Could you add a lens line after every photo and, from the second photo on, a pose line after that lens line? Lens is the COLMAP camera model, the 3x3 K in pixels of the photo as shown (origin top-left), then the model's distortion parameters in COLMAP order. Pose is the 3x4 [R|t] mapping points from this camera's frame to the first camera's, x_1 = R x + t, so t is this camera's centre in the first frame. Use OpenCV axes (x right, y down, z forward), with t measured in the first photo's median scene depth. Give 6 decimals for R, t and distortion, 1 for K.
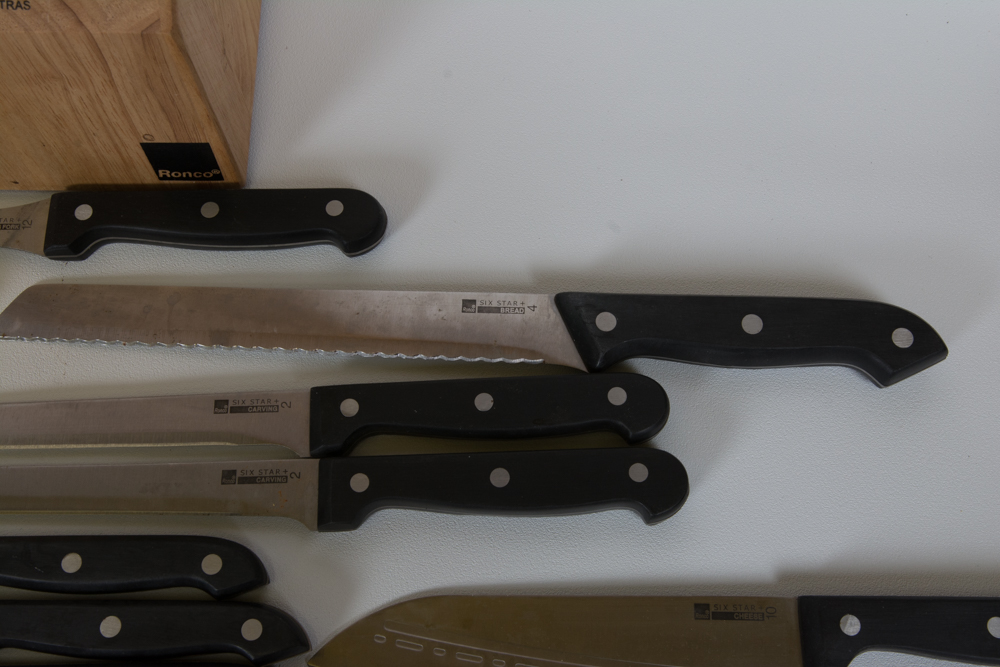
lens RADIAL K [[1082.2, 0, 500.0], [0, 1082.2, 333.5], [0, 0, 1]] dist [0.002761, 0.046769]
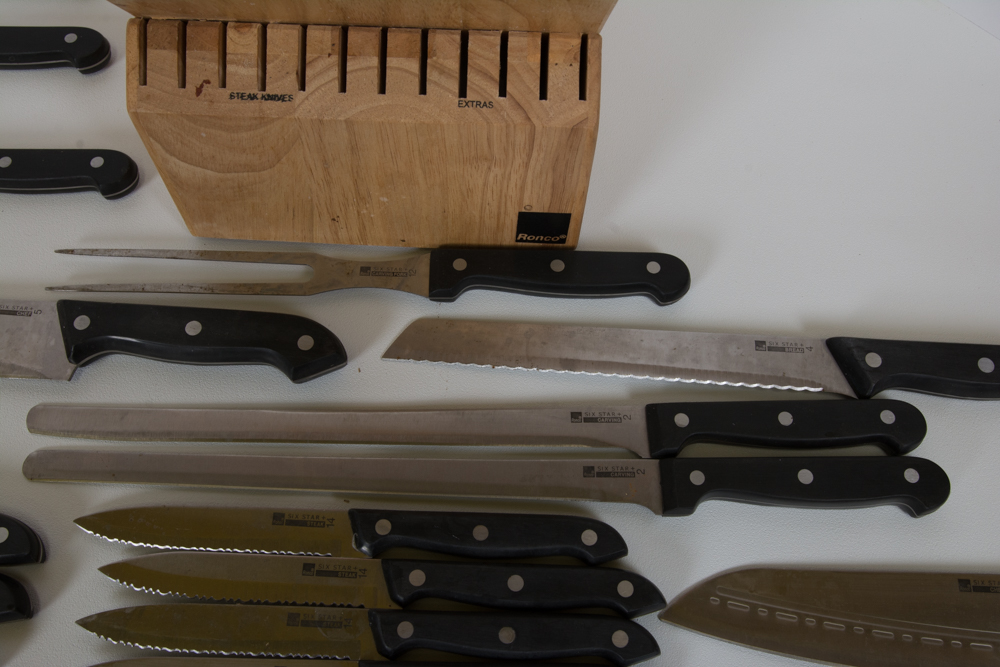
lens RADIAL K [[915.7, 0, 500.0], [0, 915.7, 333.5], [0, 0, 1]] dist [-0.081596, 0.126886]
pose [[0.999506, 0.031208, 0.003697, -0.356736], [-0.030826, 0.996491, -0.077813, 0.056126], [-0.006112, 0.077661, 0.996961, -0.083539]]
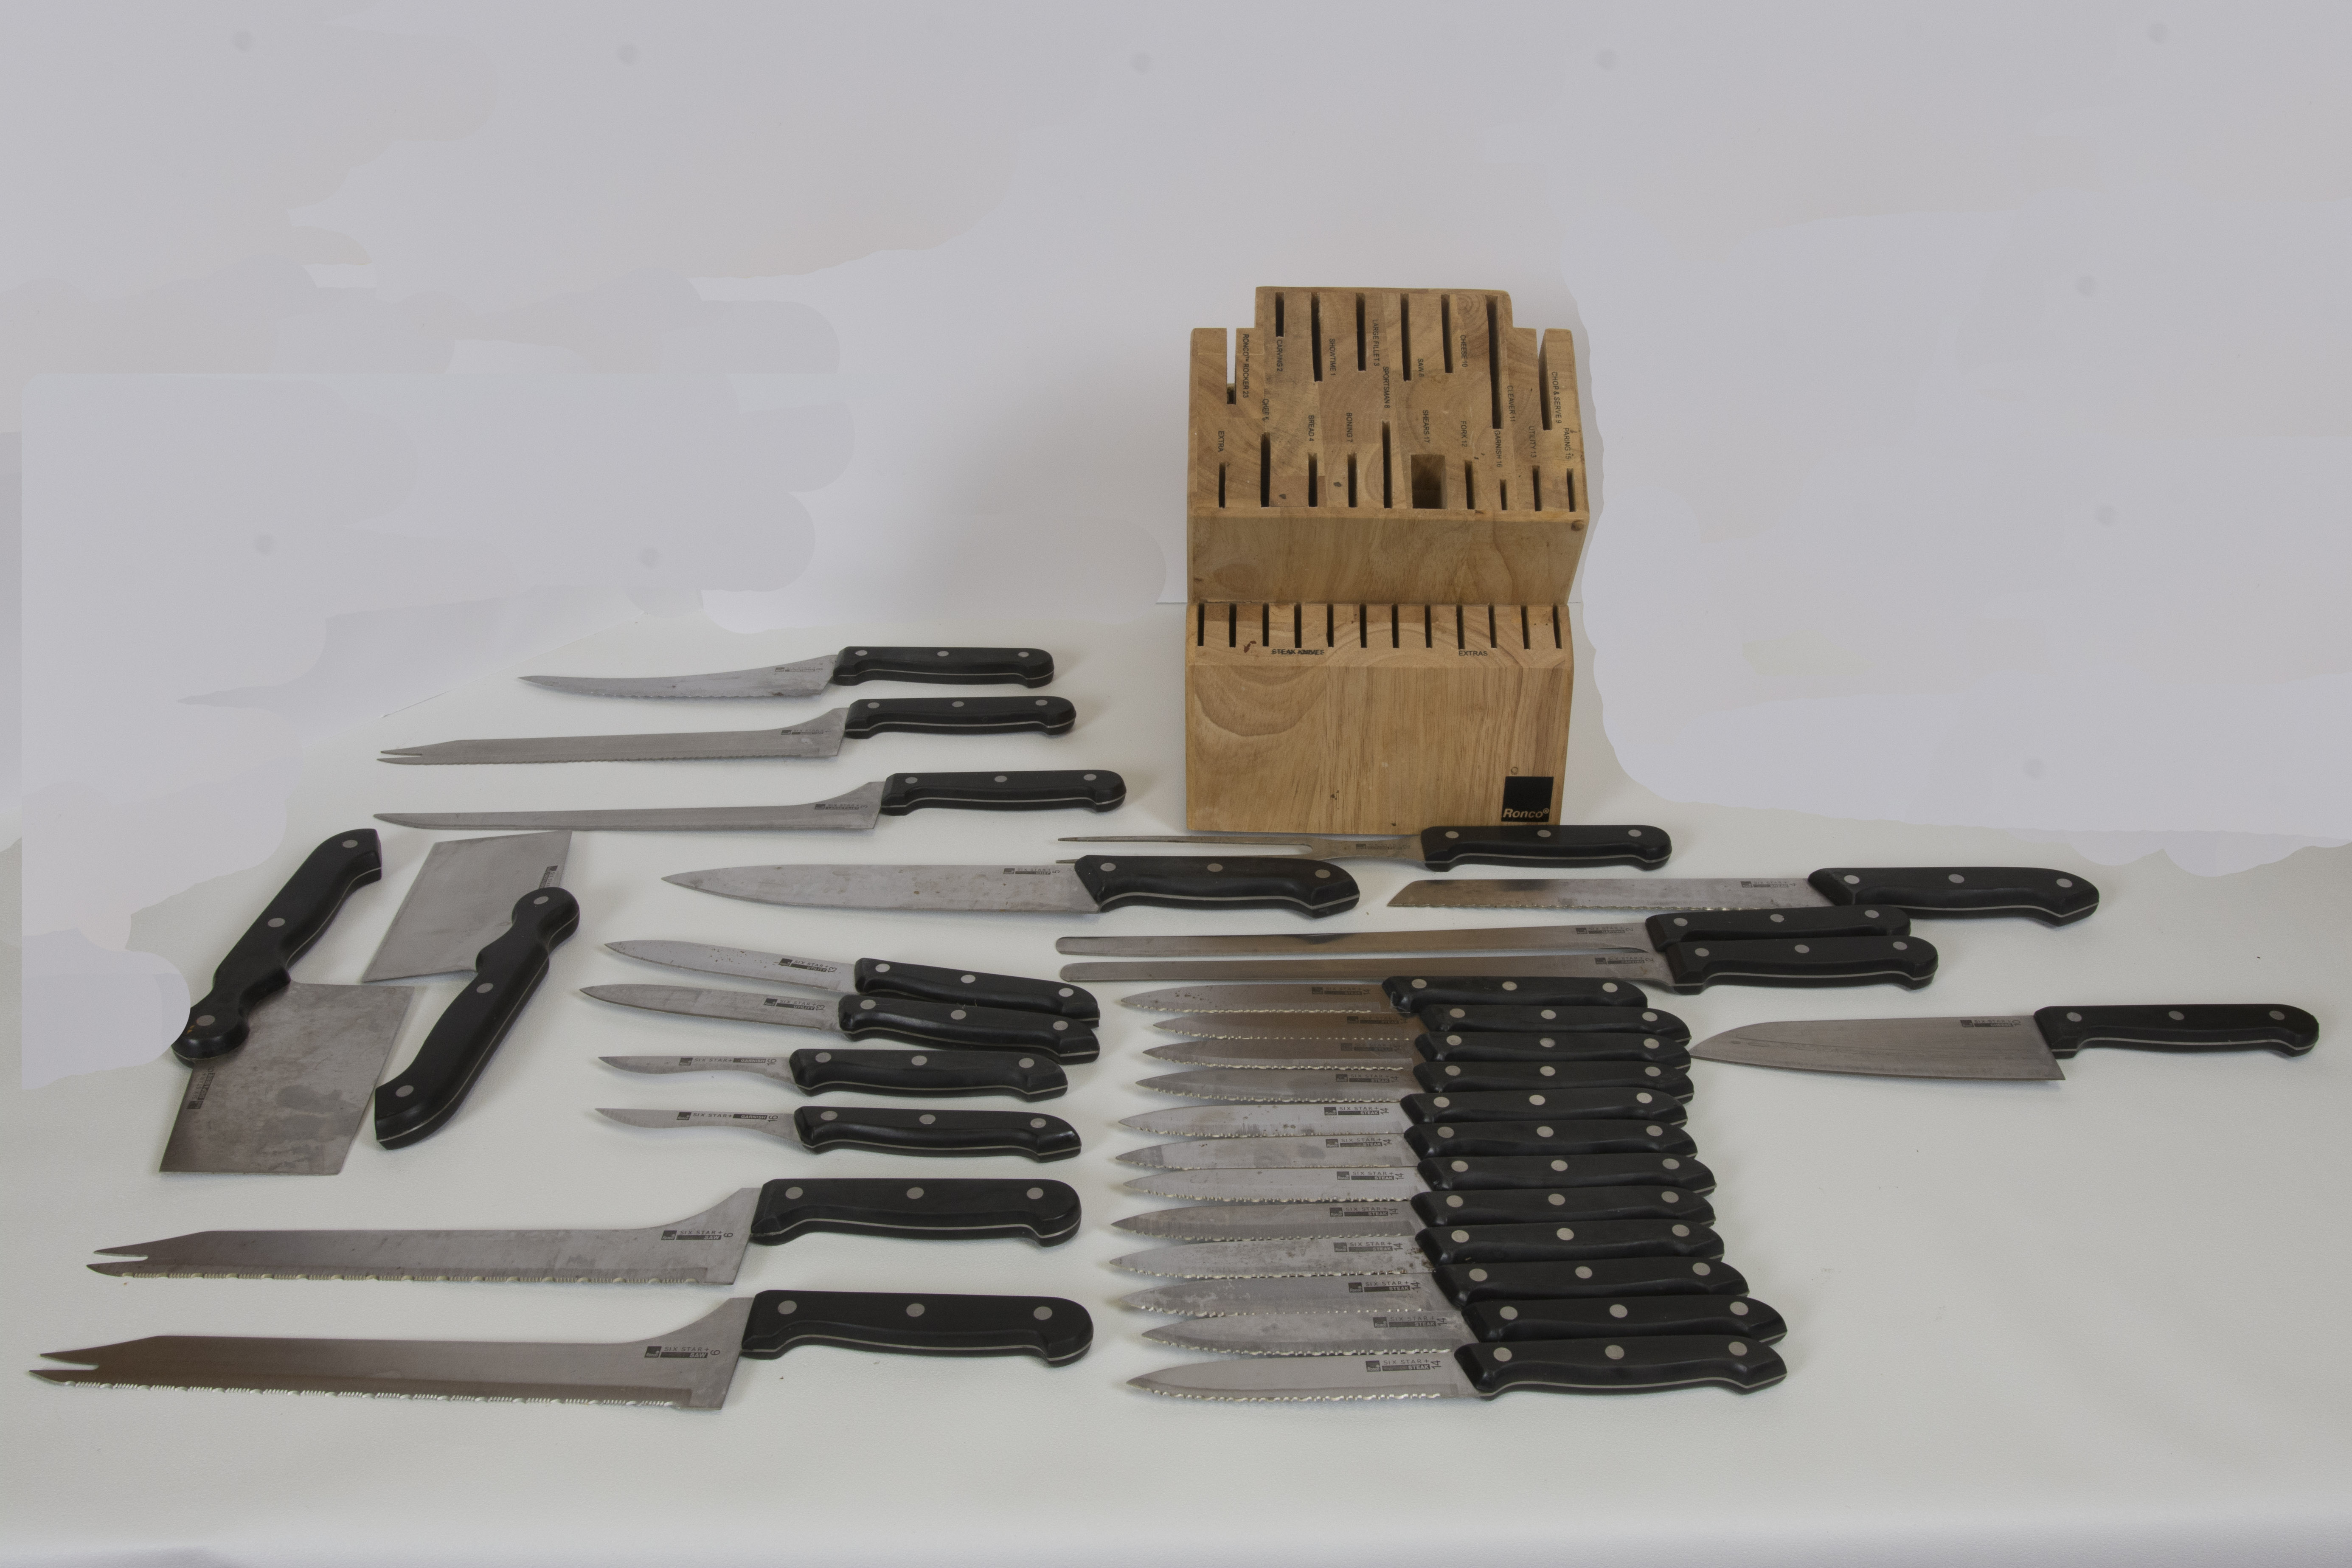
lens RADIAL K [[2038.0, 0, 1261.1], [0, 2038.0, 782.0], [0, 0, 1]] dist [-0.078586, 0.012880]
pose [[0.999959, -0.001623, 0.008854, -0.681818], [0.006749, 0.786062, -0.618111, 1.491244], [-0.005957, 0.618146, 0.786041, -1.104834]]
